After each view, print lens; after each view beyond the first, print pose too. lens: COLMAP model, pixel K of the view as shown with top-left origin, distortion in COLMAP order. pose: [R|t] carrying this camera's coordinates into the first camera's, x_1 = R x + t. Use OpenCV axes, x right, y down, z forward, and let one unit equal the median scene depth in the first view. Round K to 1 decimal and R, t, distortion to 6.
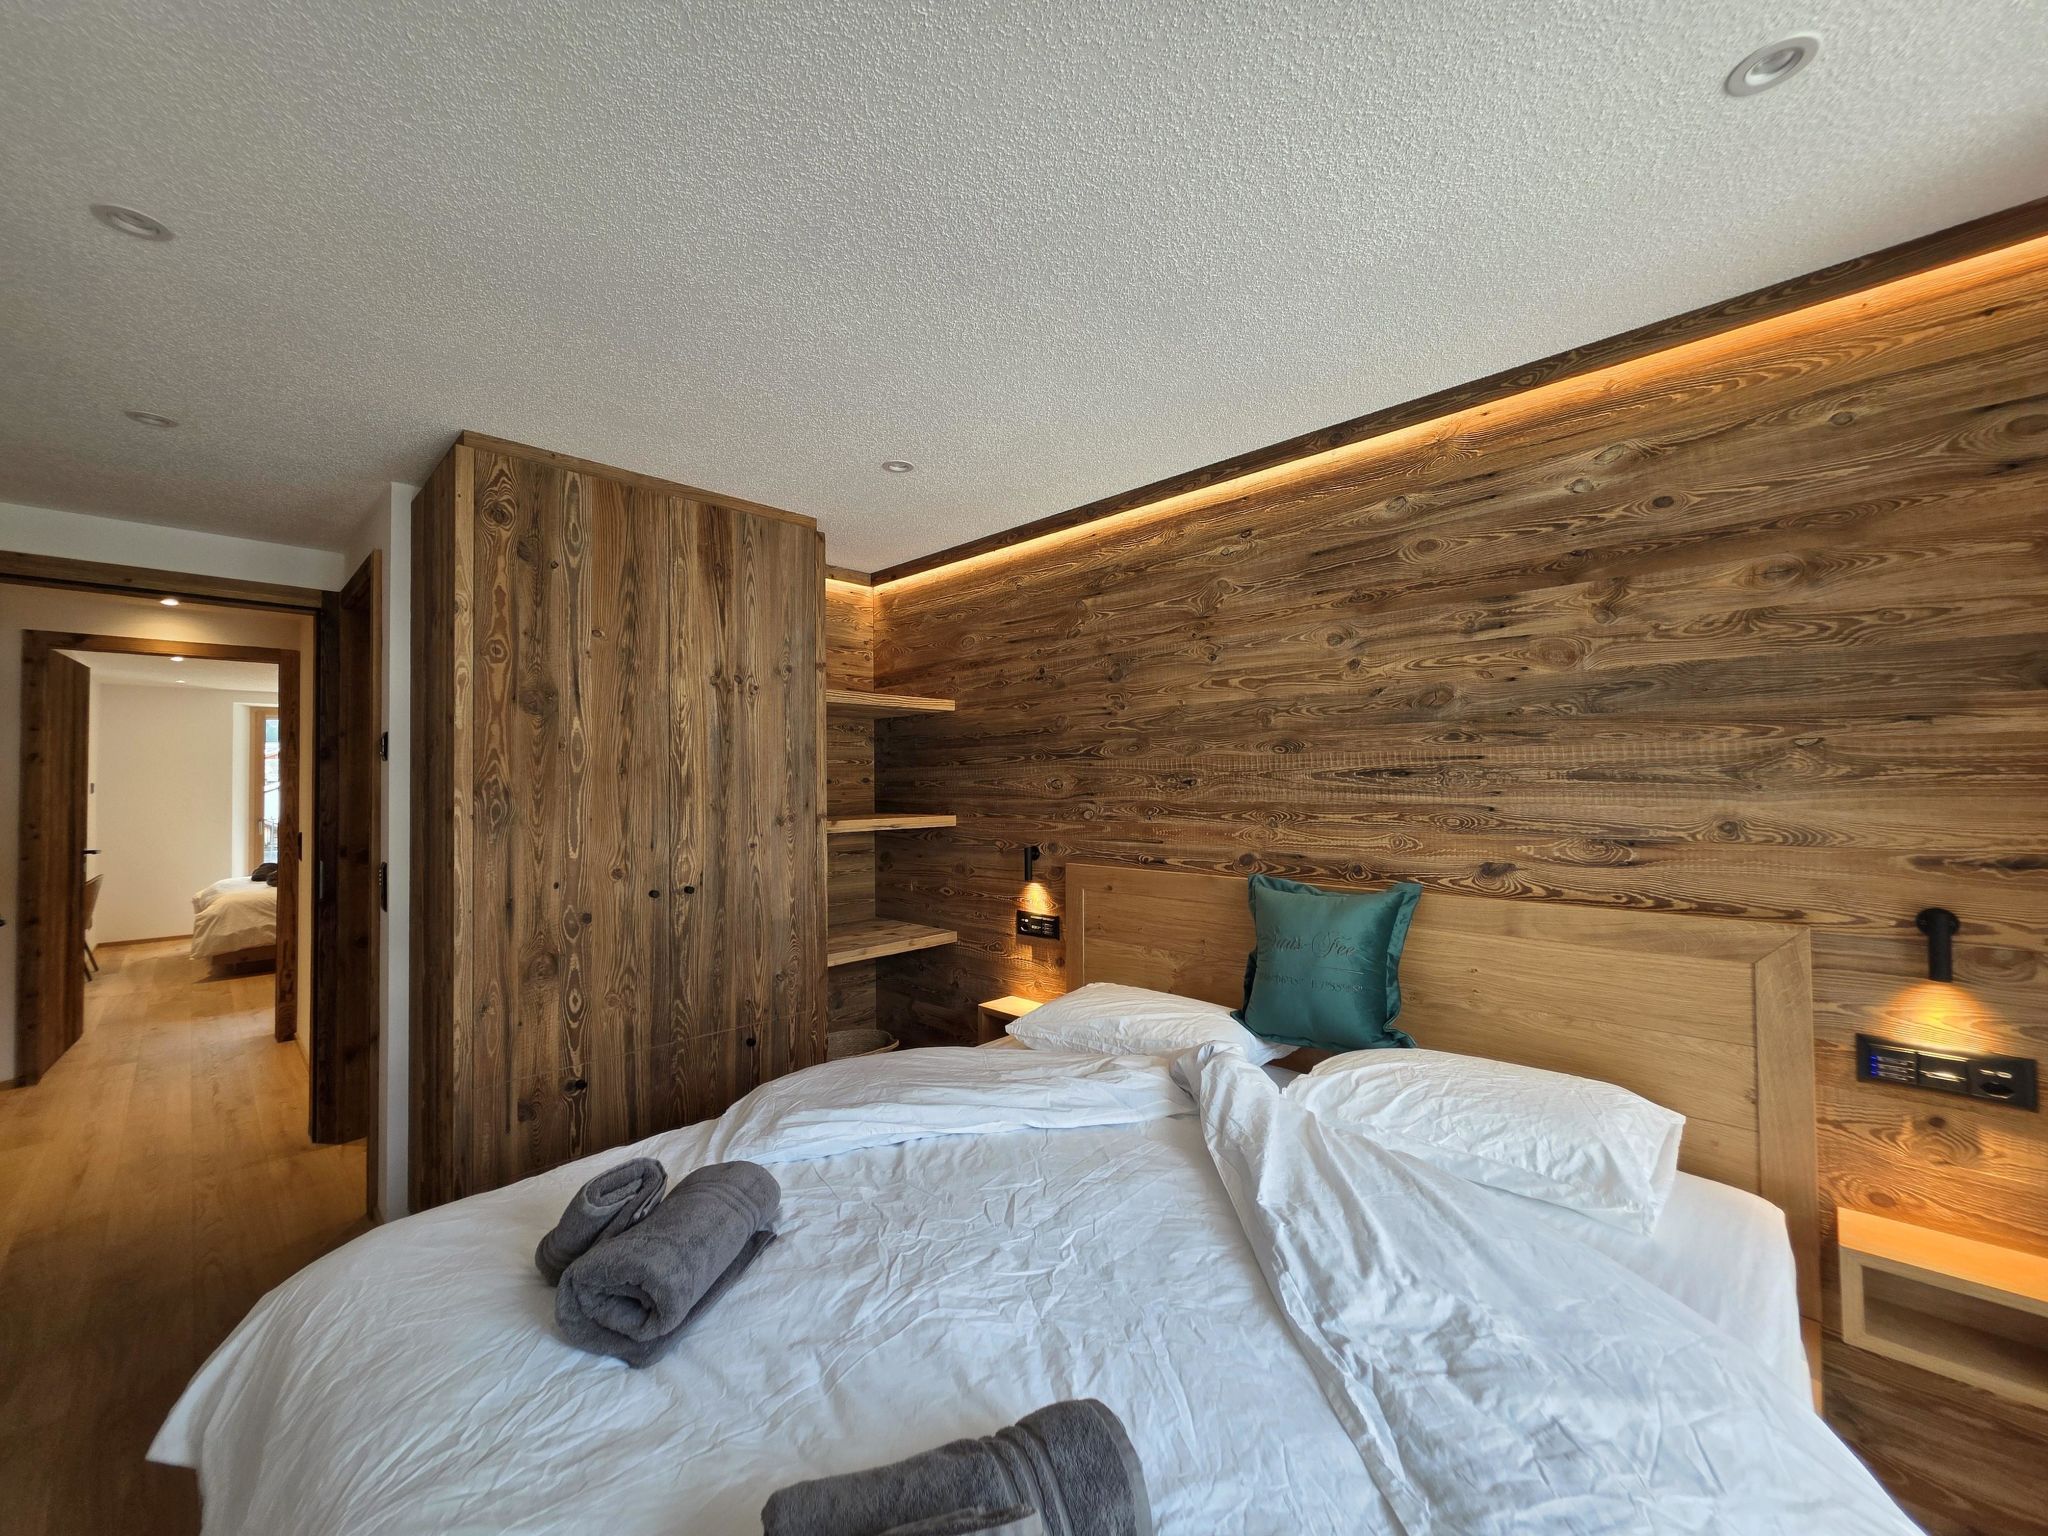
lens RADIAL K [[826.3, 0, 1044.7], [0, 826.3, 785.6], [0, 0, 1]] dist [0.004425, -0.001735]
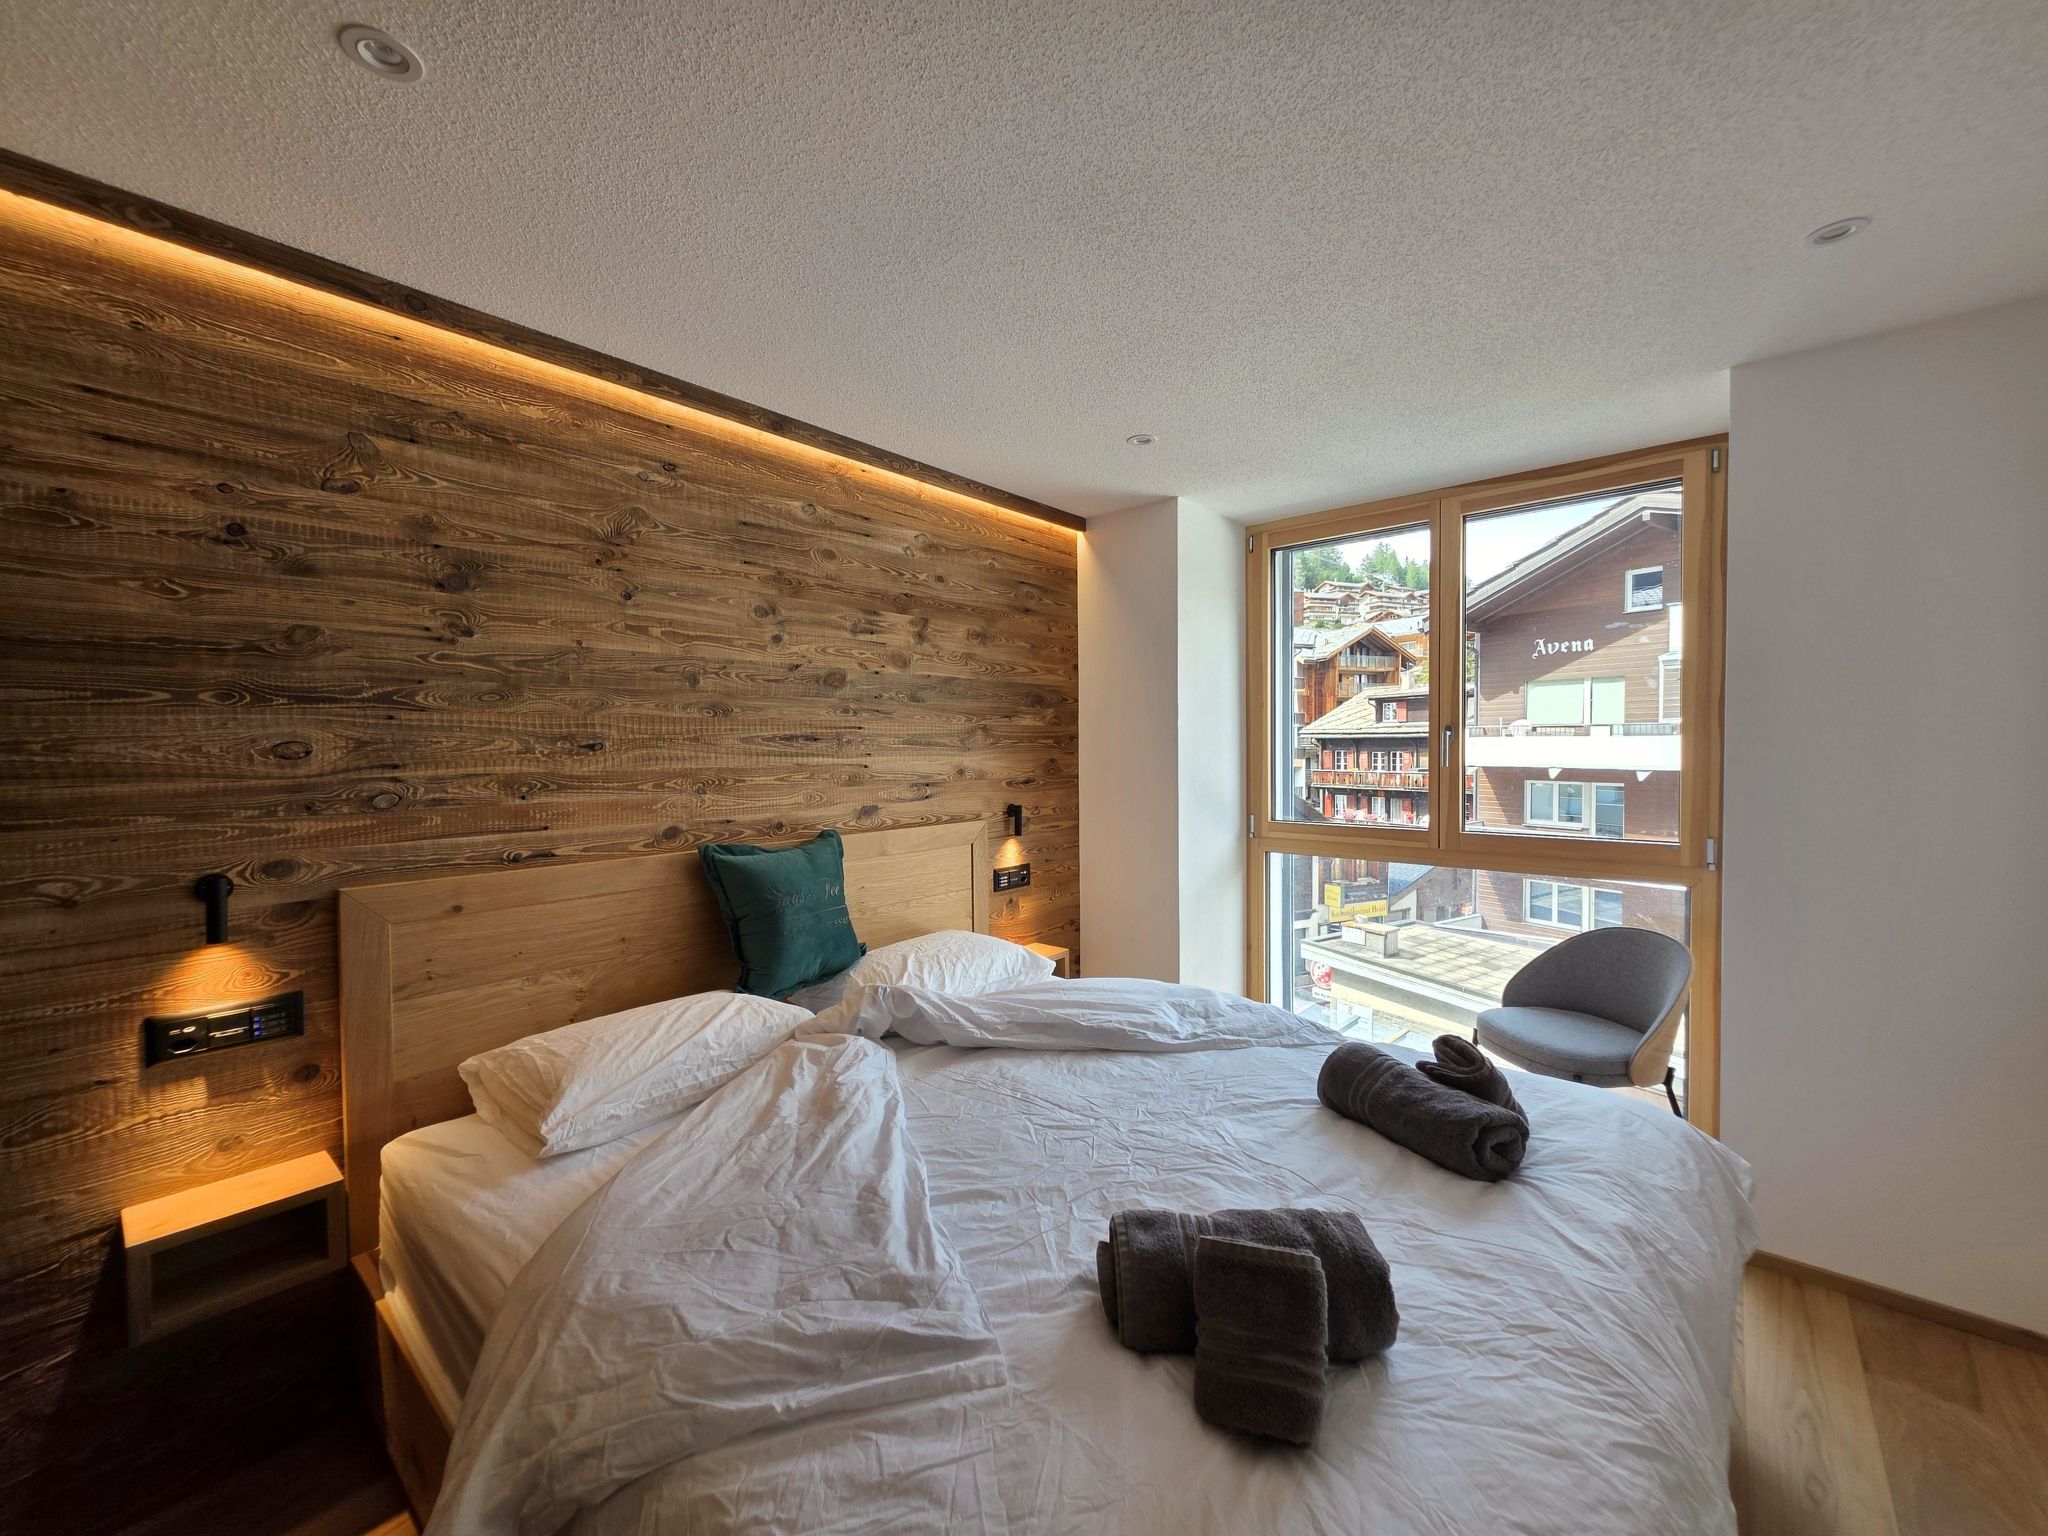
lens RADIAL K [[826.3, 0, 1031.3], [0, 826.3, 763.9], [0, 0, 1]] dist [0.004425, -0.001735]
pose [[-0.068394, -0.027938, 0.997267, -0.696436], [-0.003852, 0.999608, 0.027740, -0.012284], [-0.997651, -0.001944, -0.068474, 0.690011]]
